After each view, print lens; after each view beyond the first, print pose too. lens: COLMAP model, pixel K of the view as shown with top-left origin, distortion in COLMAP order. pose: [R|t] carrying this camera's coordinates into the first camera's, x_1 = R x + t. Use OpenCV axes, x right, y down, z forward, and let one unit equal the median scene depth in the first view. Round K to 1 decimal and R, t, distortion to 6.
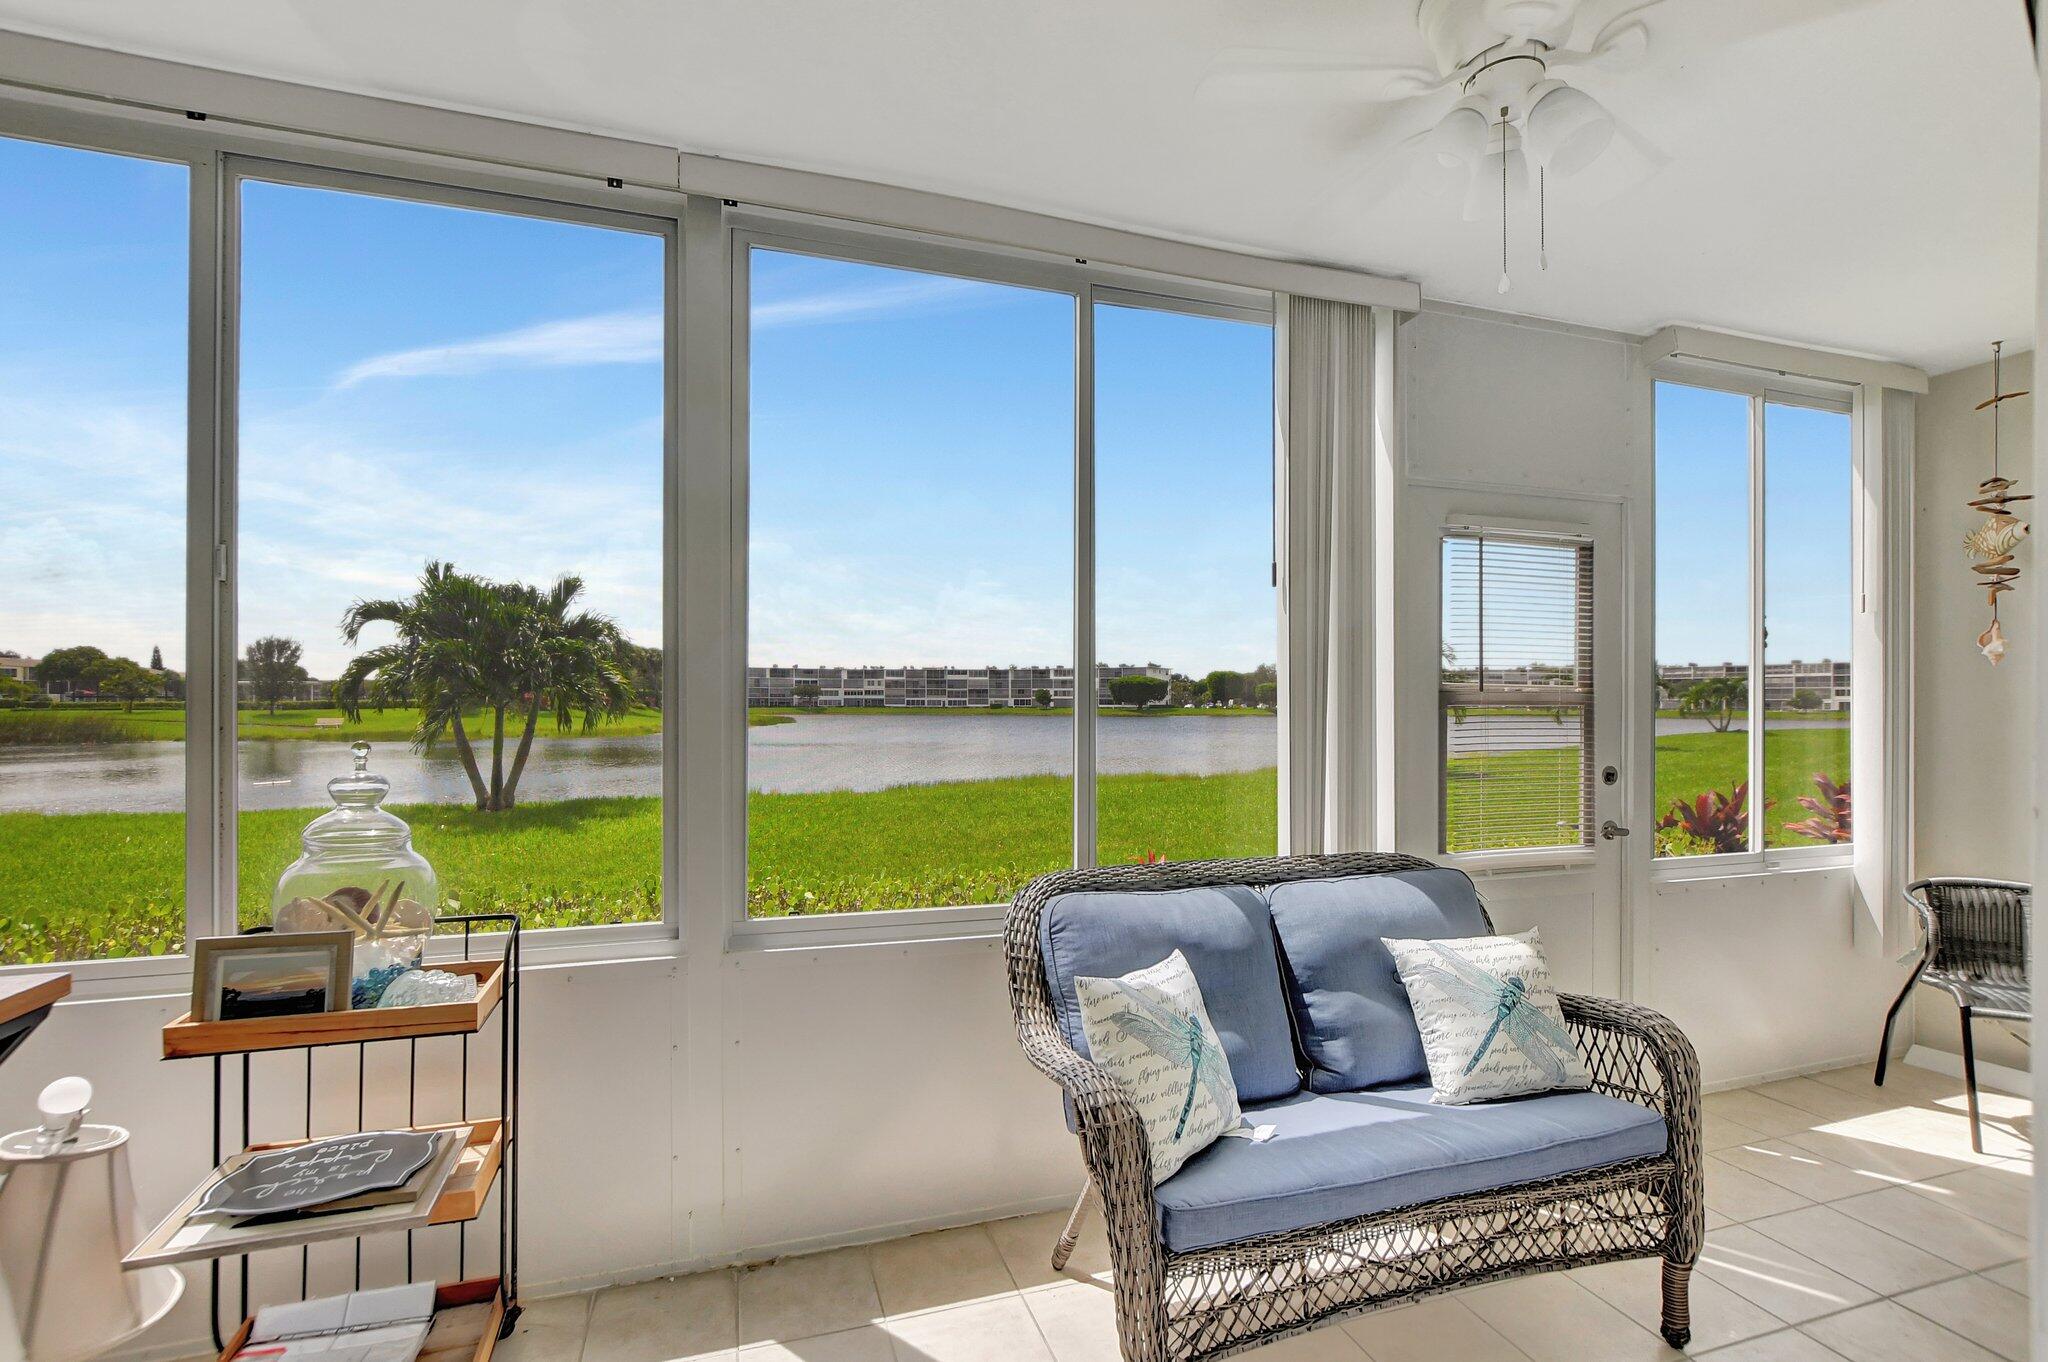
lens RADIAL K [[938.0, 0, 1017.3], [0, 938.0, 684.7], [0, 0, 1]] dist [-0.004365, -0.000352]
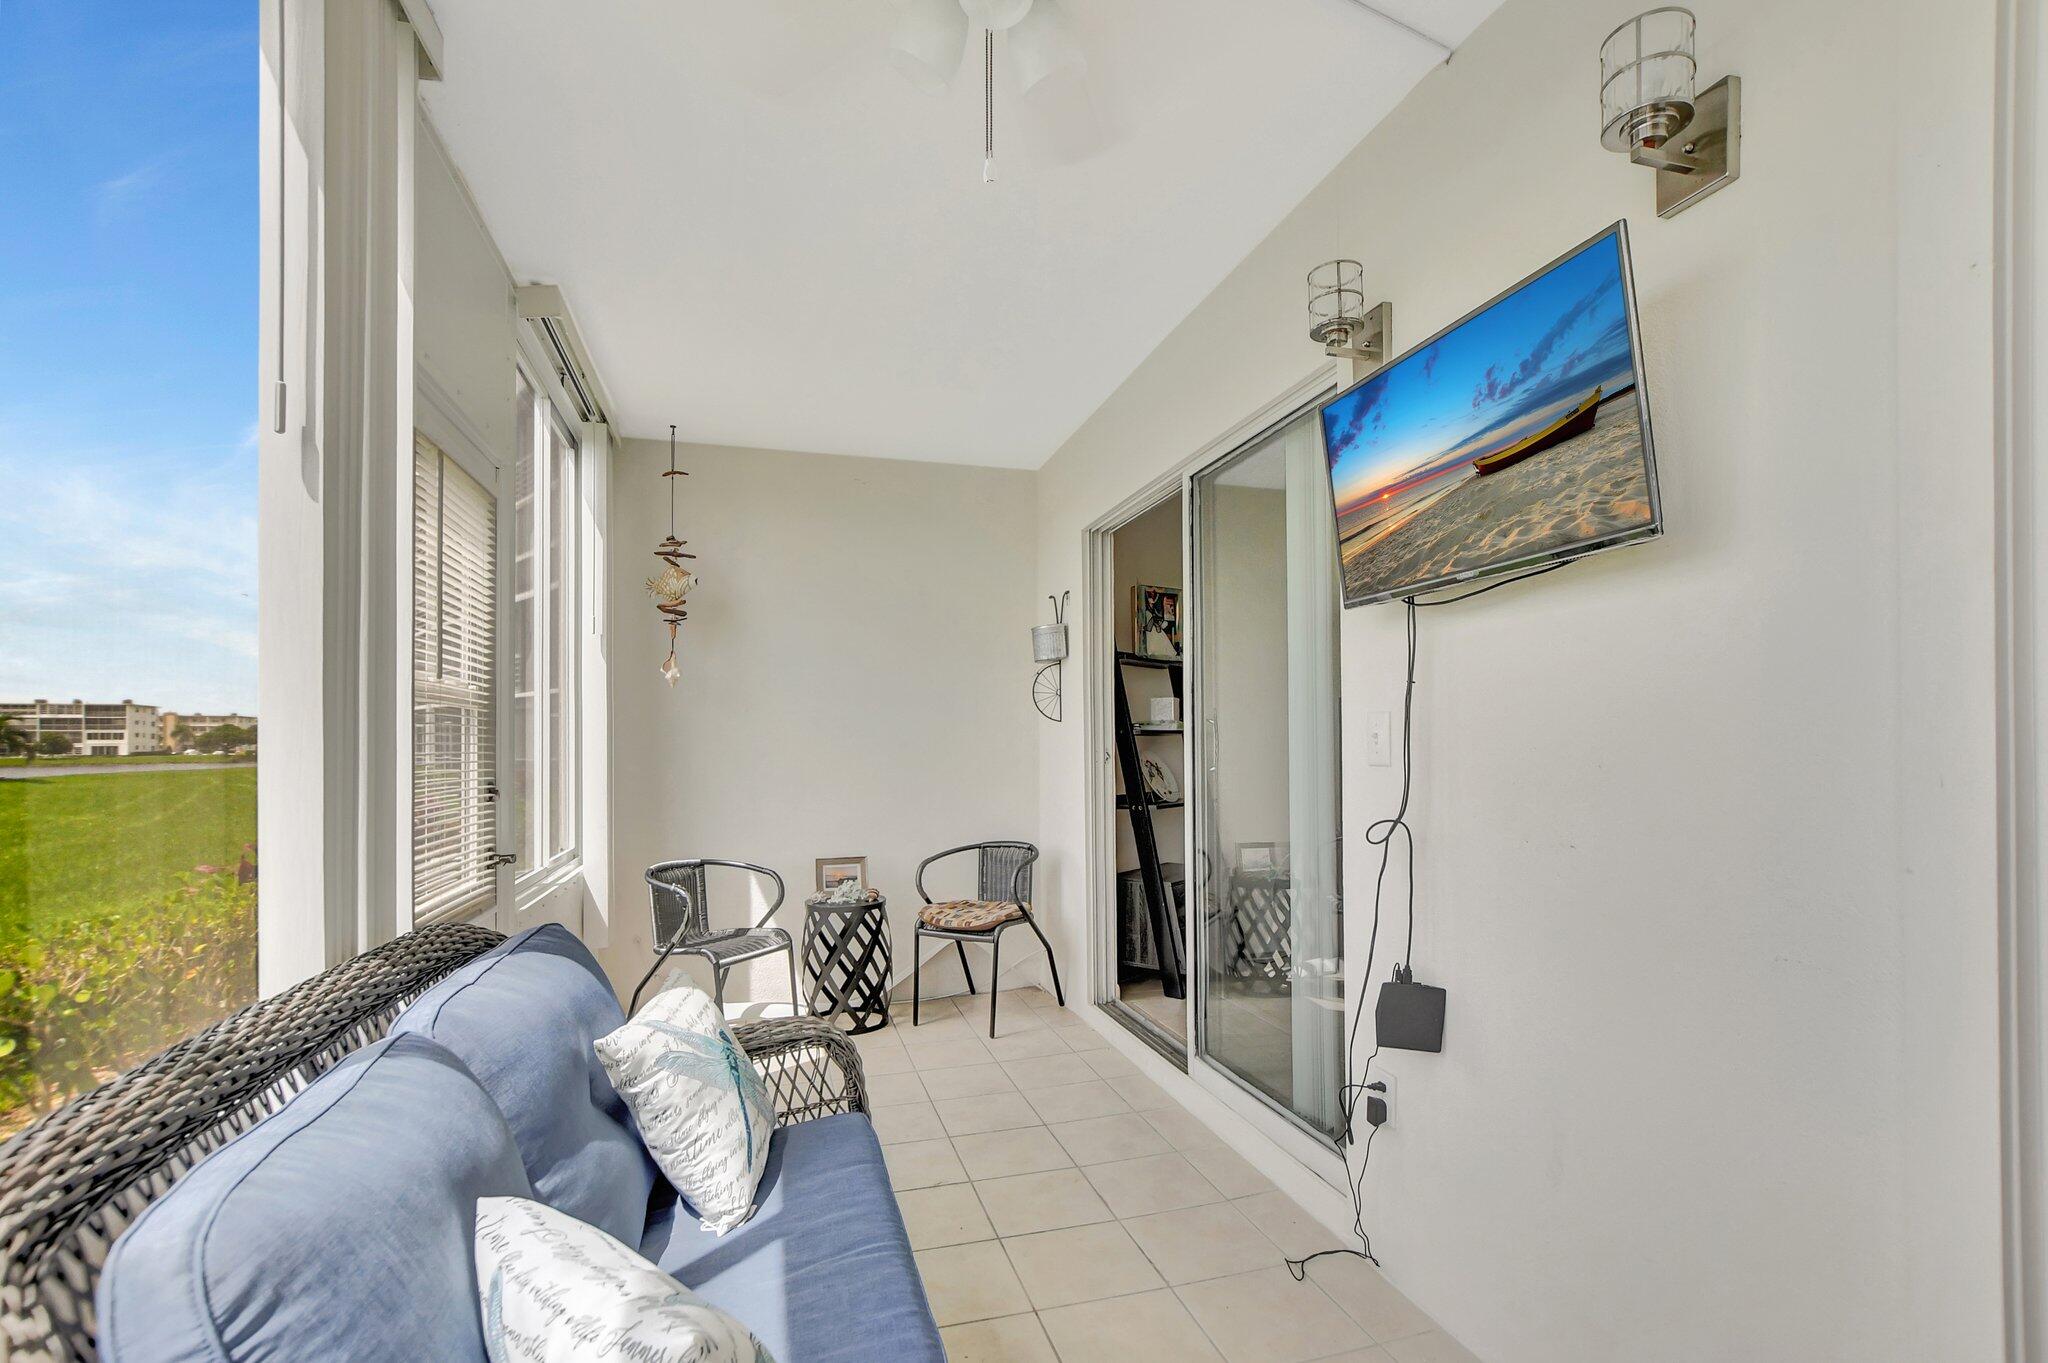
lens RADIAL K [[938.0, 0, 1008.9], [0, 938.0, 742.5], [0, 0, 1]] dist [-0.004365, -0.000352]
pose [[0.046507, 0.001701, 0.998917, -0.166080], [-0.013254, 0.999912, -0.001086, 0.046861], [-0.998830, -0.013189, 0.046525, 0.493051]]
